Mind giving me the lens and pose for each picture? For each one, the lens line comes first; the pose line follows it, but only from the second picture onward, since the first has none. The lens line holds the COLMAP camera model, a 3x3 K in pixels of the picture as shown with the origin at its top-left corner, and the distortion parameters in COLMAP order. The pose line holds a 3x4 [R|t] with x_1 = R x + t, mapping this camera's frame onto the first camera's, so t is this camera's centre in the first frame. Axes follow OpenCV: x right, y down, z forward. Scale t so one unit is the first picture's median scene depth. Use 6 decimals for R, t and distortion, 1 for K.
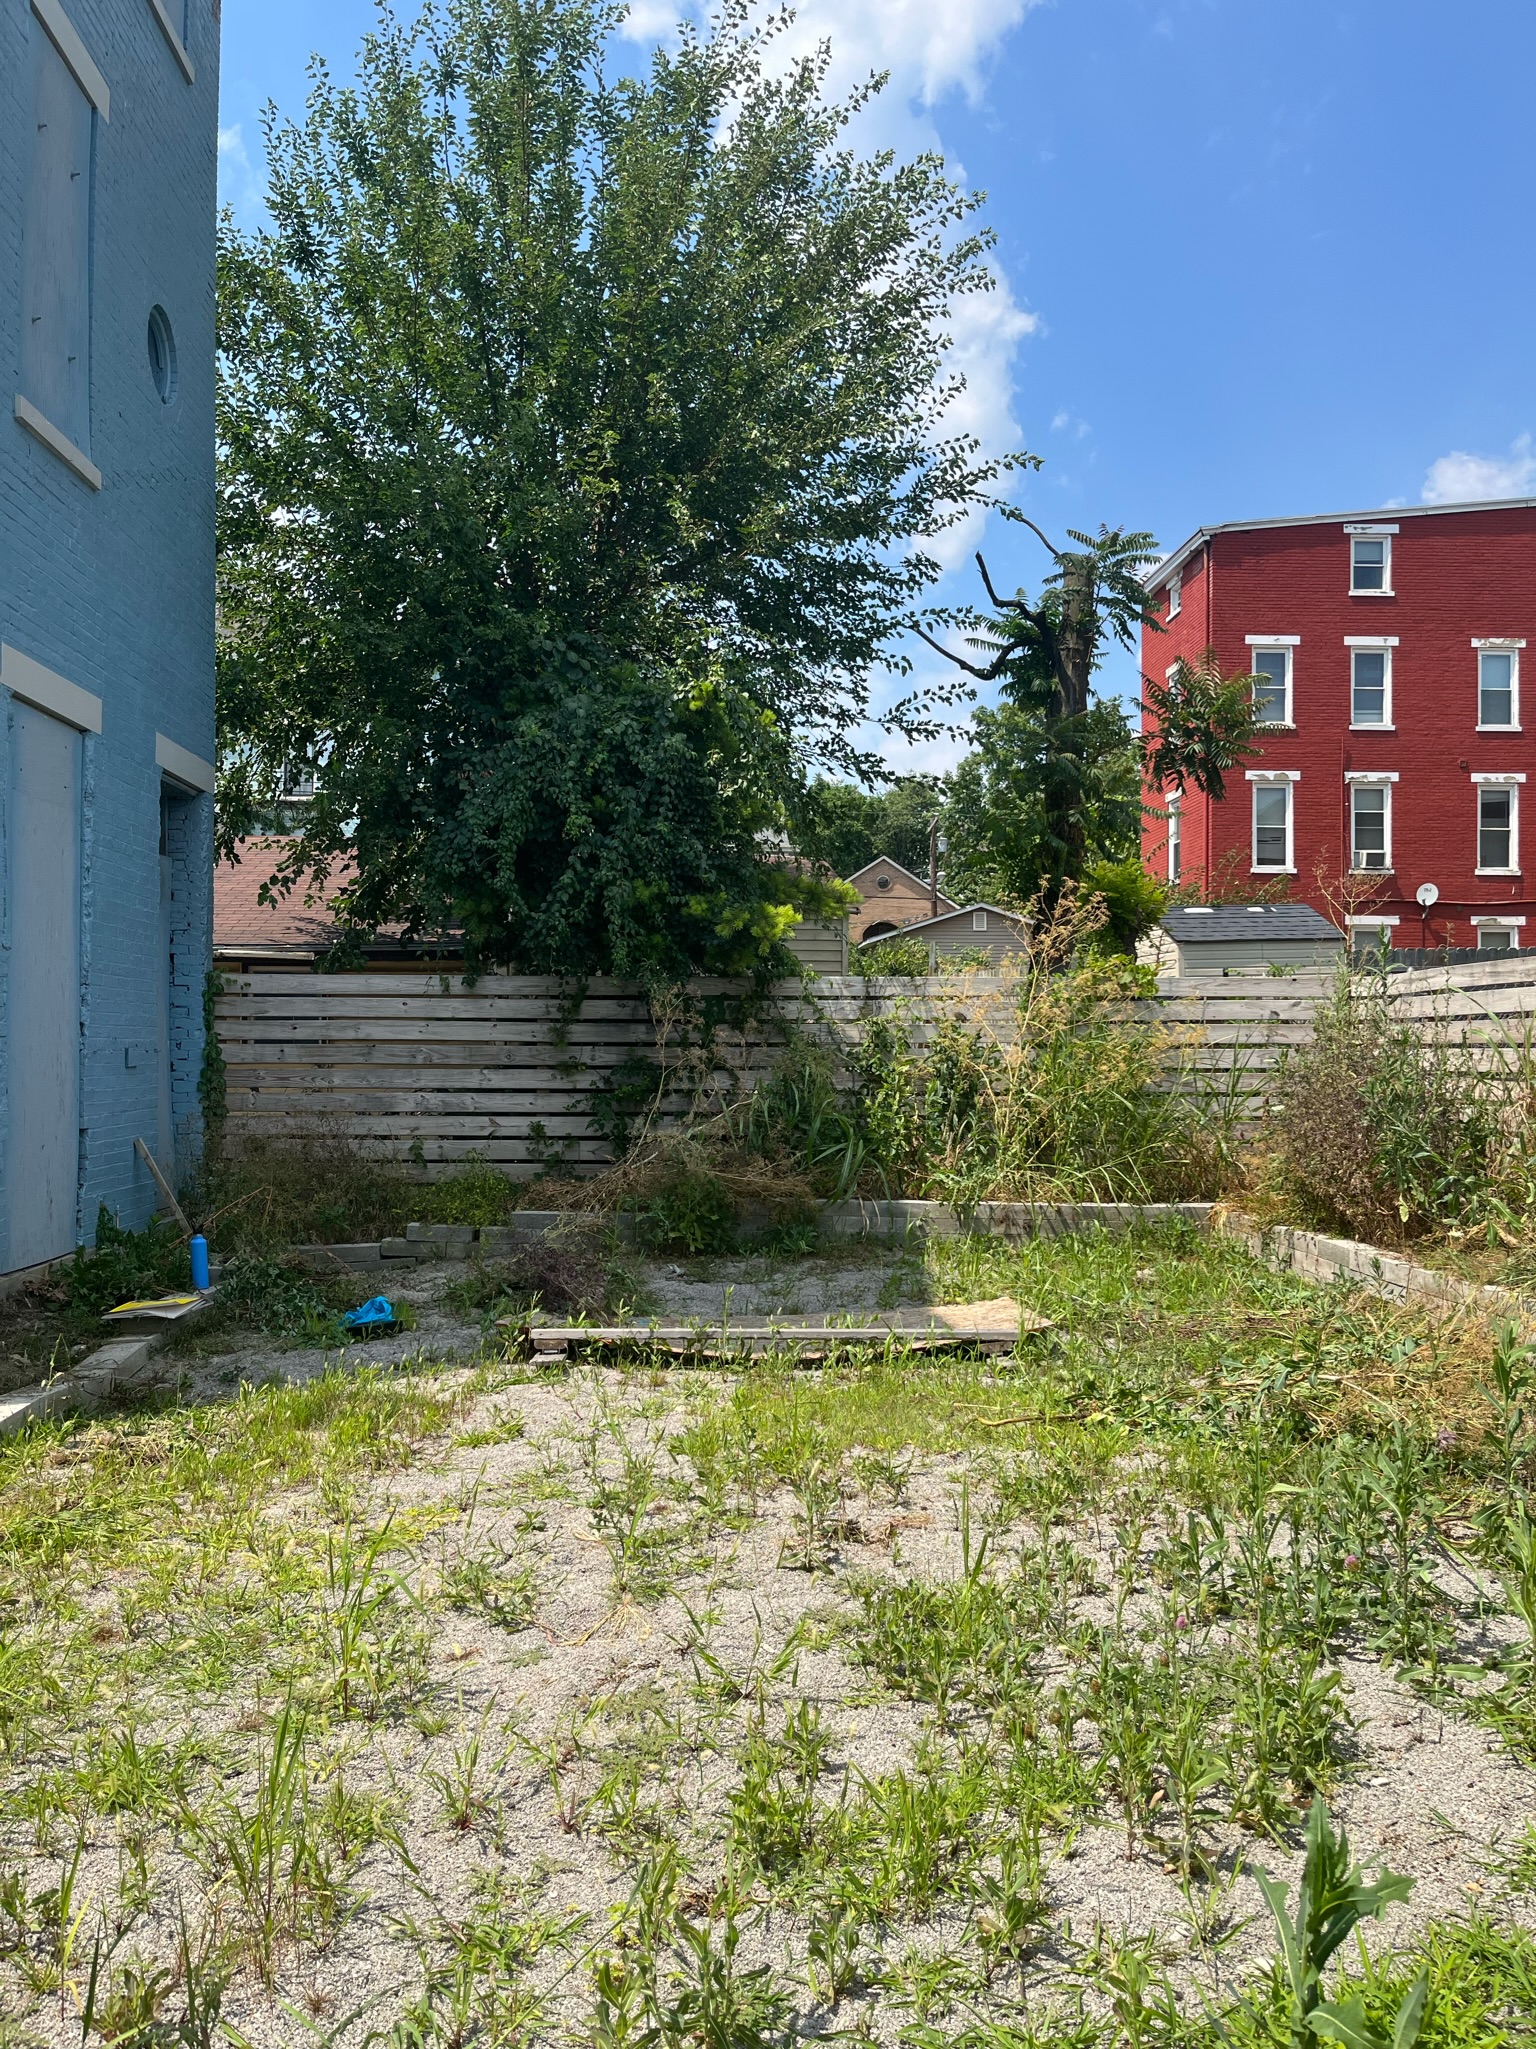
lens RADIAL K [[1557.2, 0, 761.2], [0, 1557.2, 1024.5], [0, 0, 1]] dist [0.073550, -0.108076]
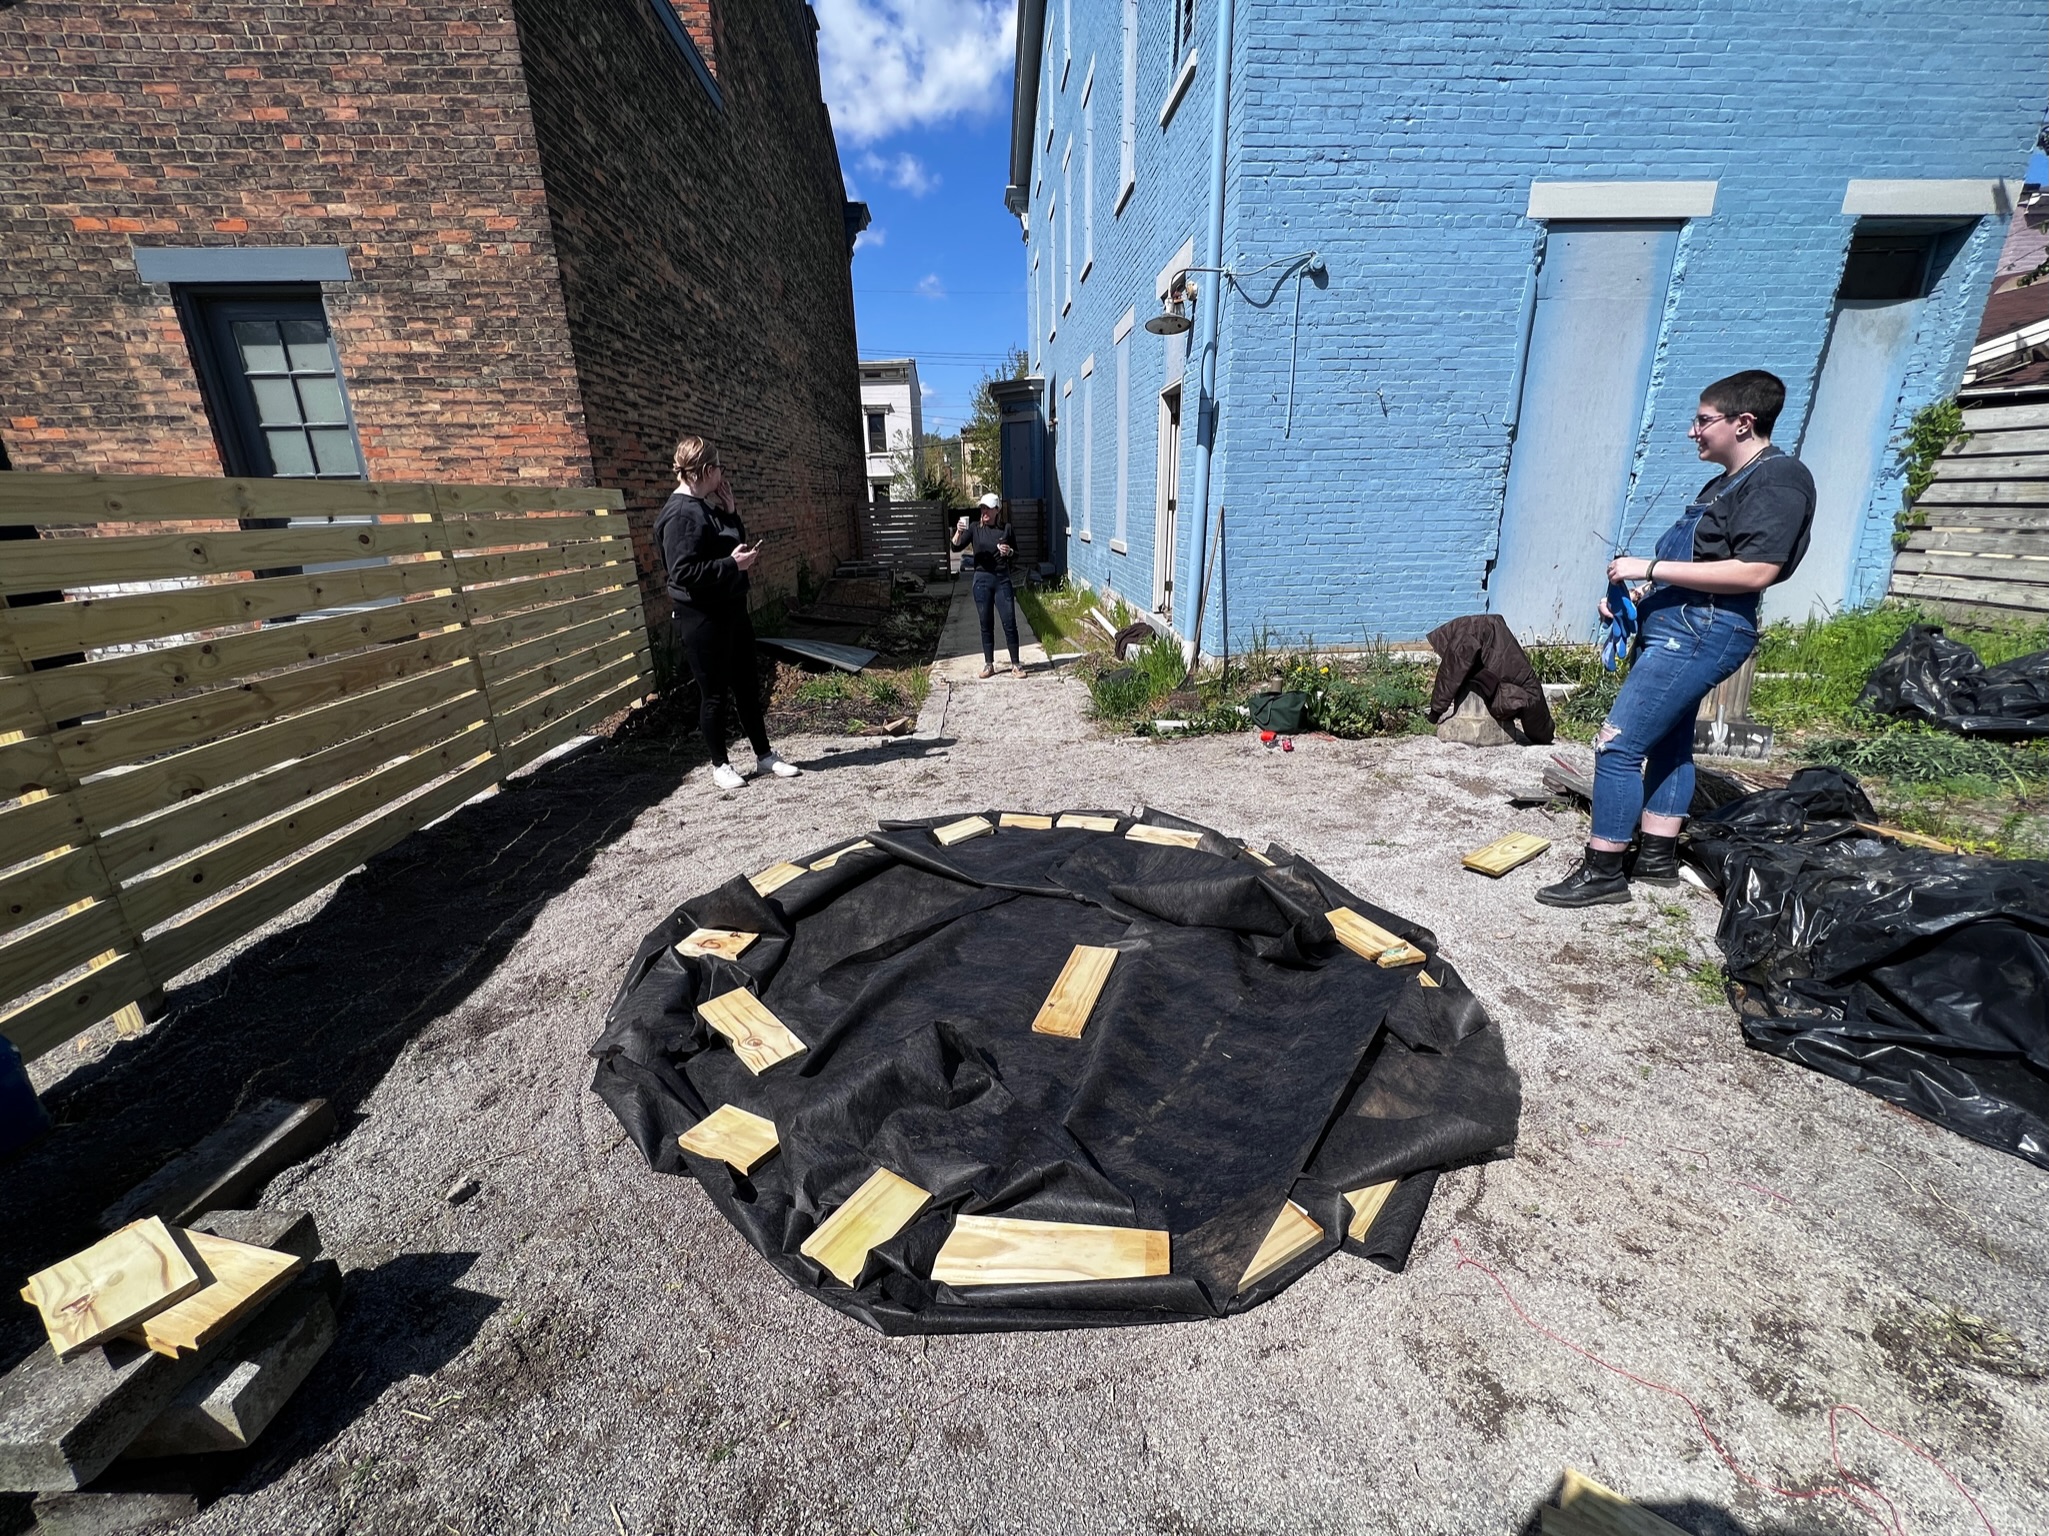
lens RADIAL K [[815.3, 0, 1019.9], [0, 815.3, 763.6], [0, 0, 1]] dist [0.000076, -0.000484]
pose [[0.010300, 0.305324, -0.952193, 0.289928], [0.035283, 0.951539, 0.305496, 0.003063], [0.999324, -0.036743, -0.000972, 0.466953]]
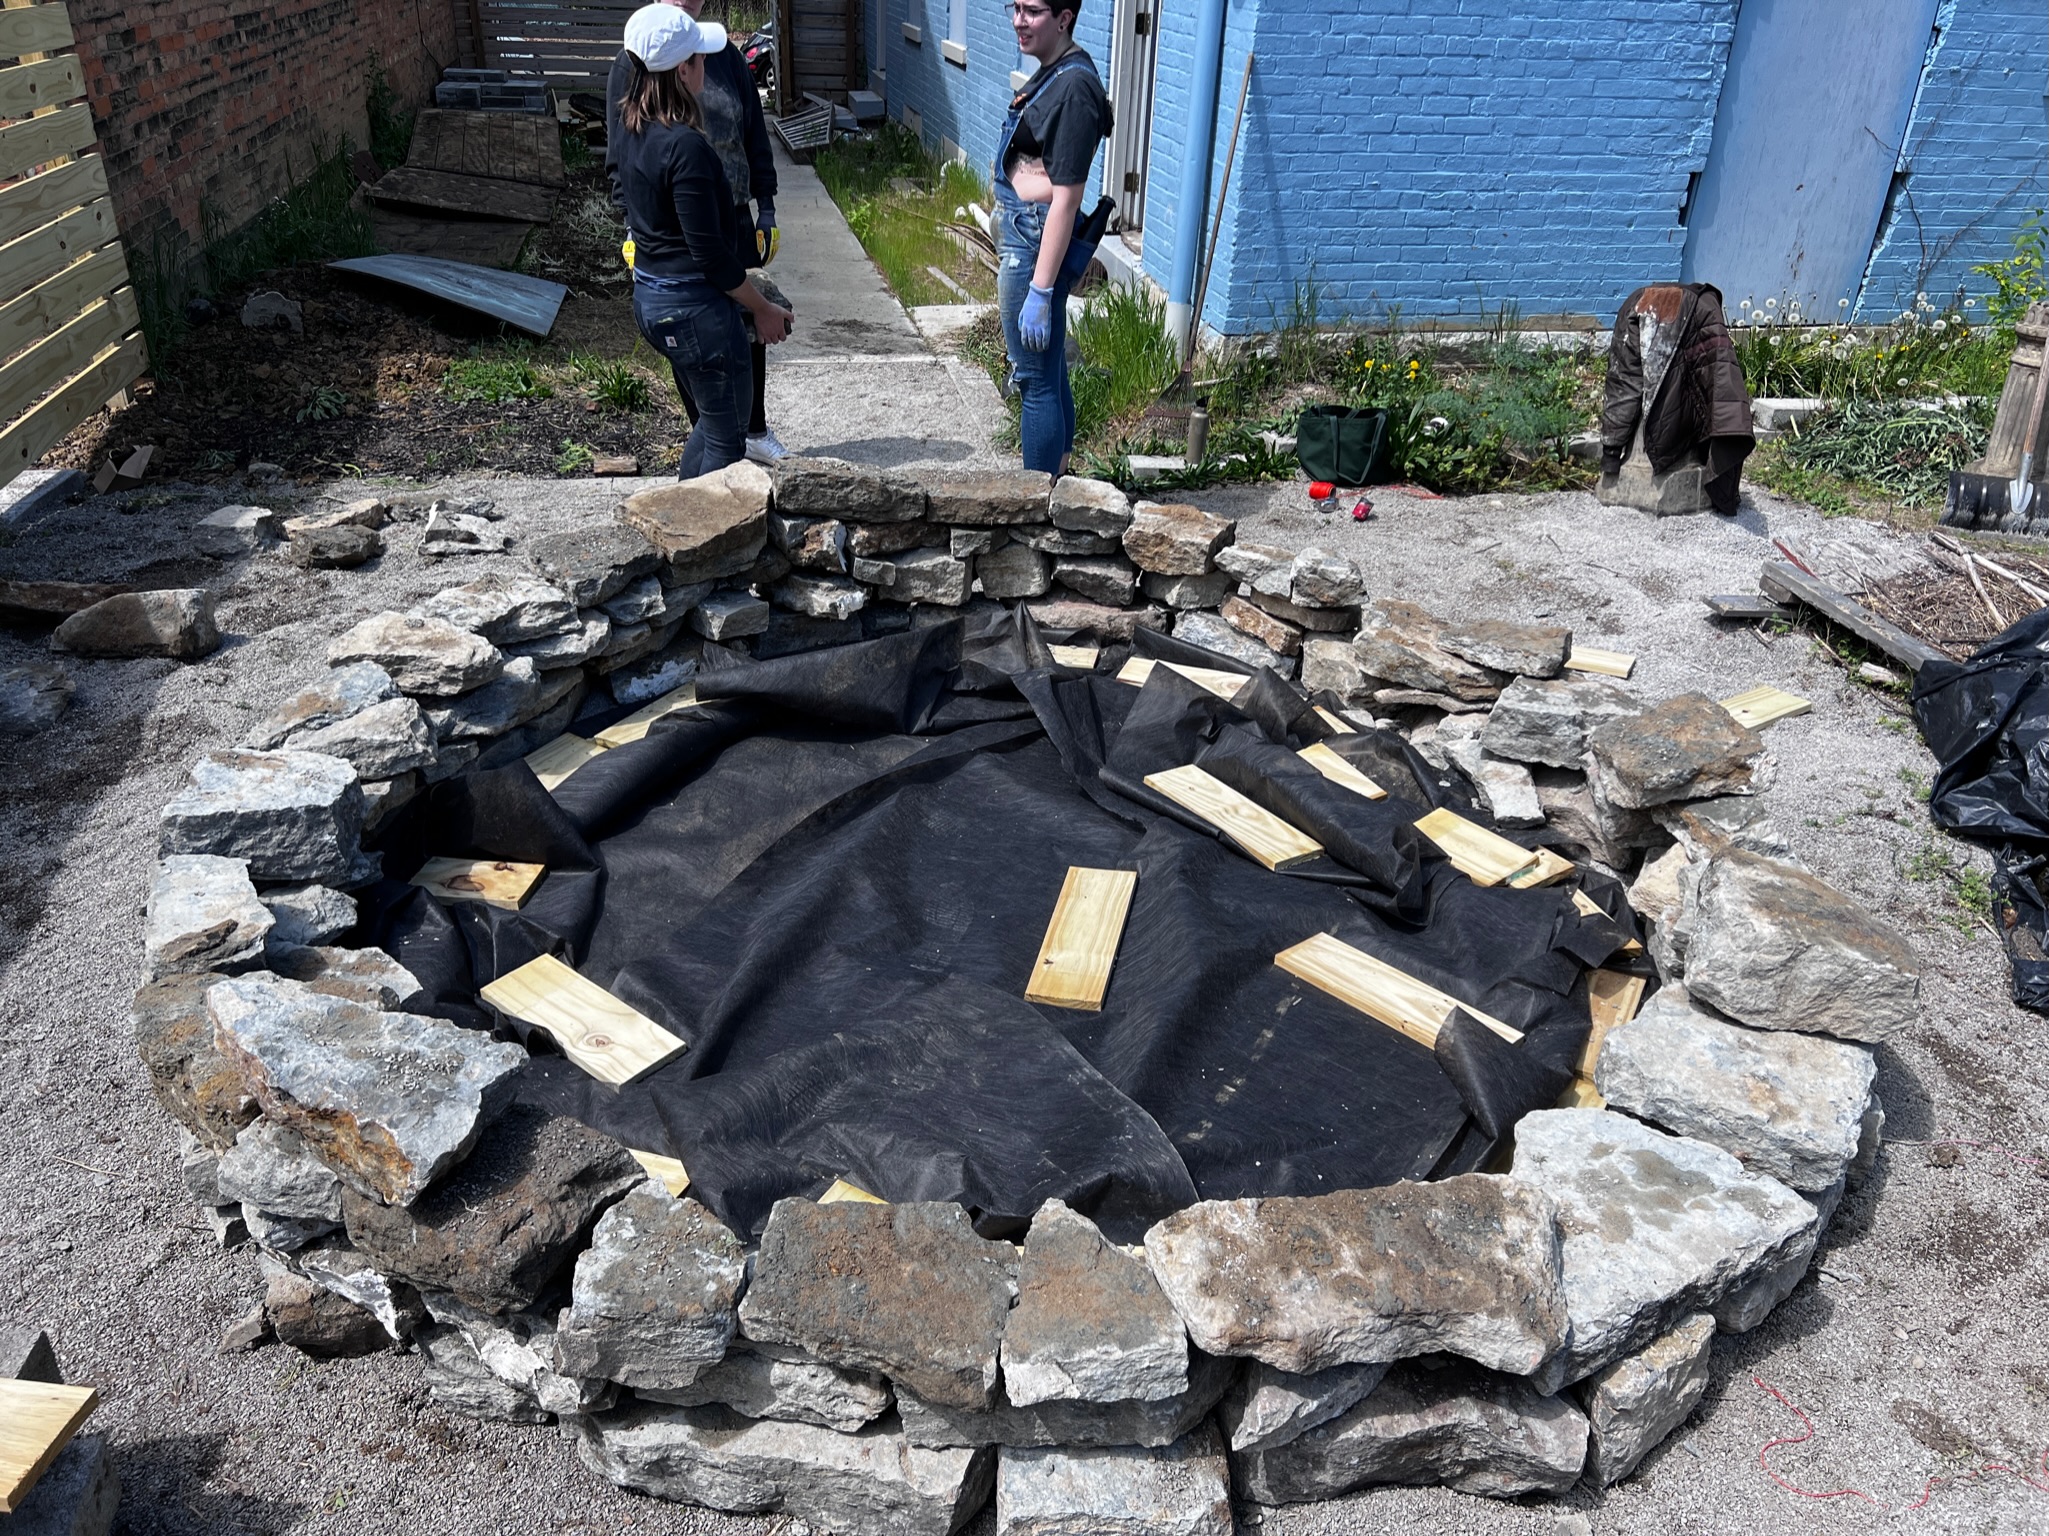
lens RADIAL K [[1535.7, 0, 1027.4], [0, 1535.7, 745.7], [0, 0, 1]] dist [0.054370, -0.057235]
pose [[0.153263, 0.462908, -0.873056, 0.324454], [-0.022683, 0.884909, 0.465211, -0.033808], [0.987925, -0.051496, 0.146124, 0.422957]]
